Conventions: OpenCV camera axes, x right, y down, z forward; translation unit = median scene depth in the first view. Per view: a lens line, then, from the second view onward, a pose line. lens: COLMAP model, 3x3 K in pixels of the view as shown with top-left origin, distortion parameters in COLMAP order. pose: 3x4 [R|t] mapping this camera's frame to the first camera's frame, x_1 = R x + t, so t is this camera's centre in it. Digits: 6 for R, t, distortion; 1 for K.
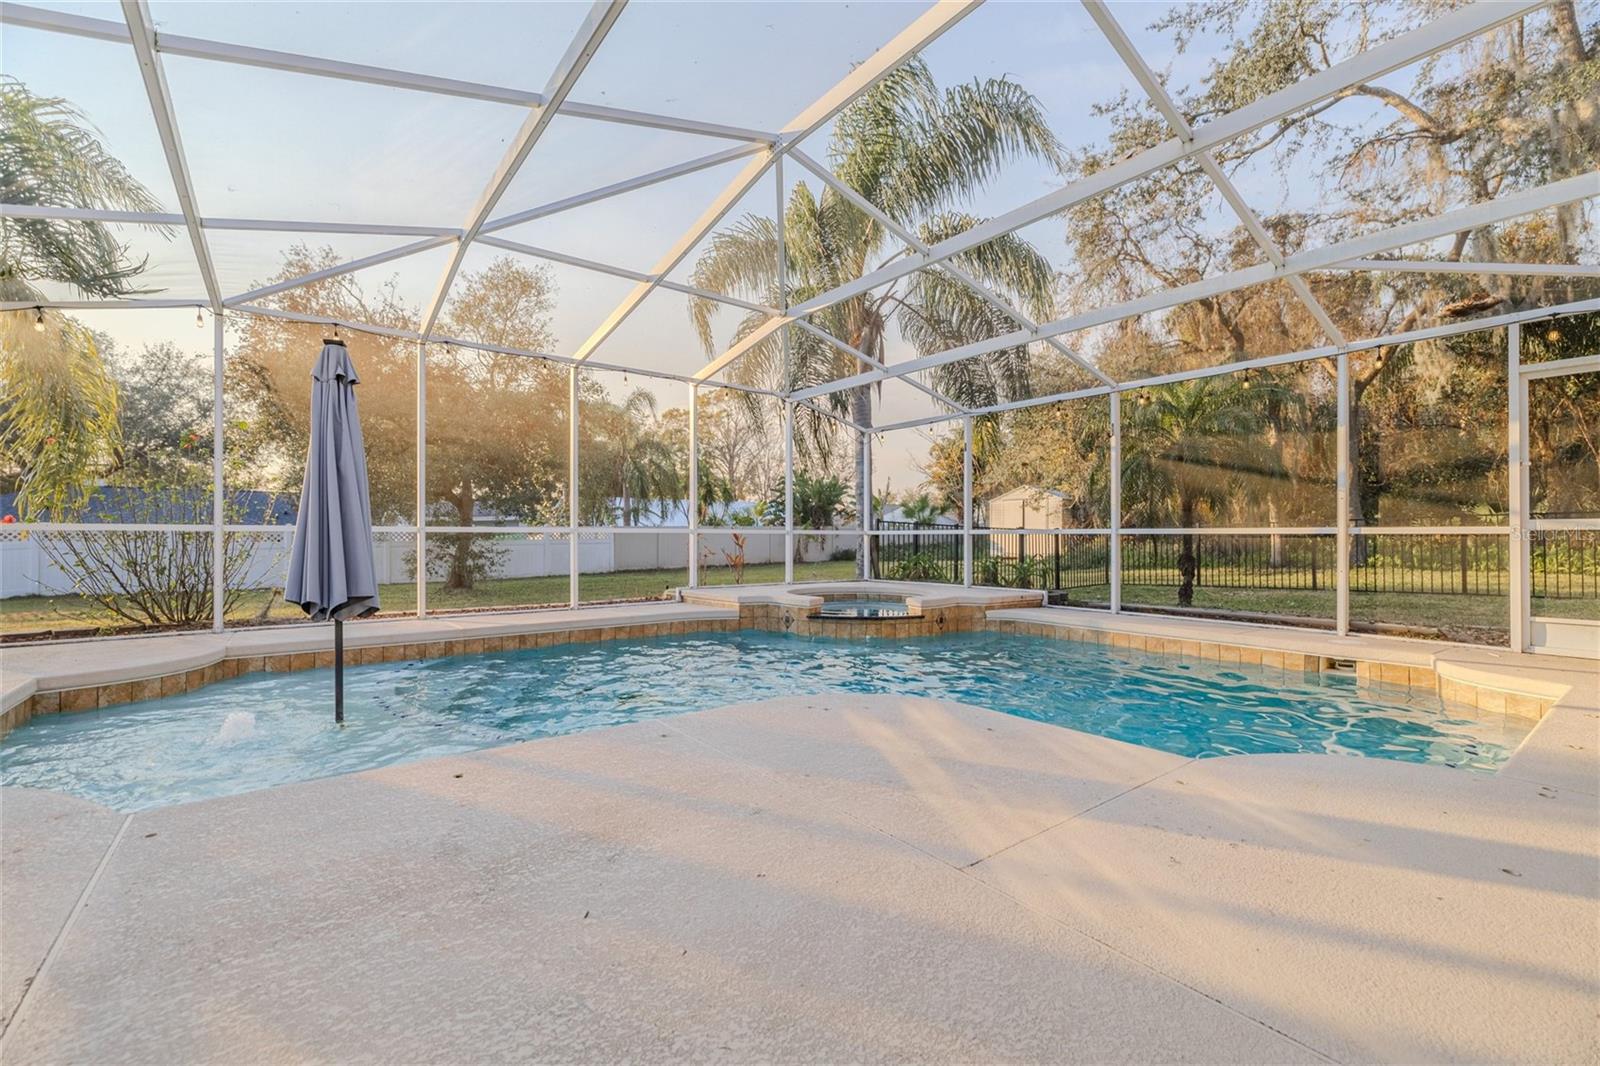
lens RADIAL K [[669.5, 0, 795.8], [0, 669.5, 531.6], [0, 0, 1]] dist [-0.002287, 0.000395]
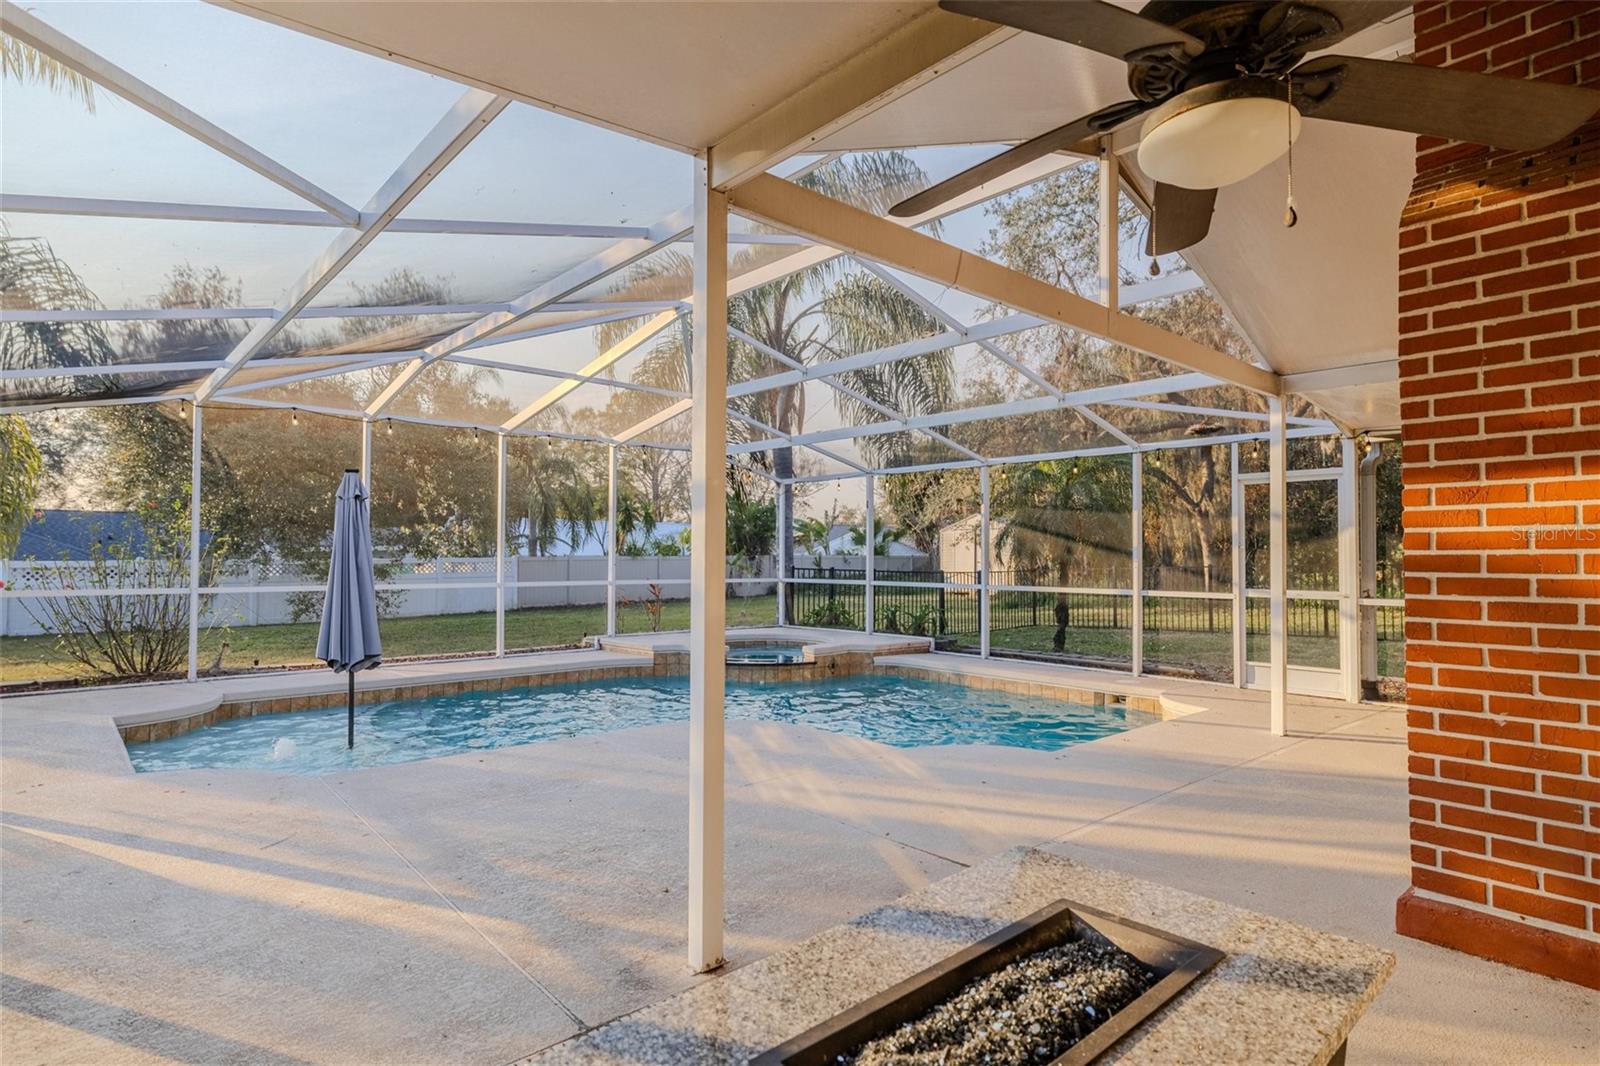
lens RADIAL K [[830.2, 0, 805.3], [0, 830.2, 538.8], [0, 0, 1]] dist [-0.001425, 0.000385]
pose [[0.996685, 0.004817, 0.081210, 0.049532], [-0.003609, 0.999881, -0.015010, -0.056033], [-0.081273, 0.014667, 0.996584, -0.367294]]
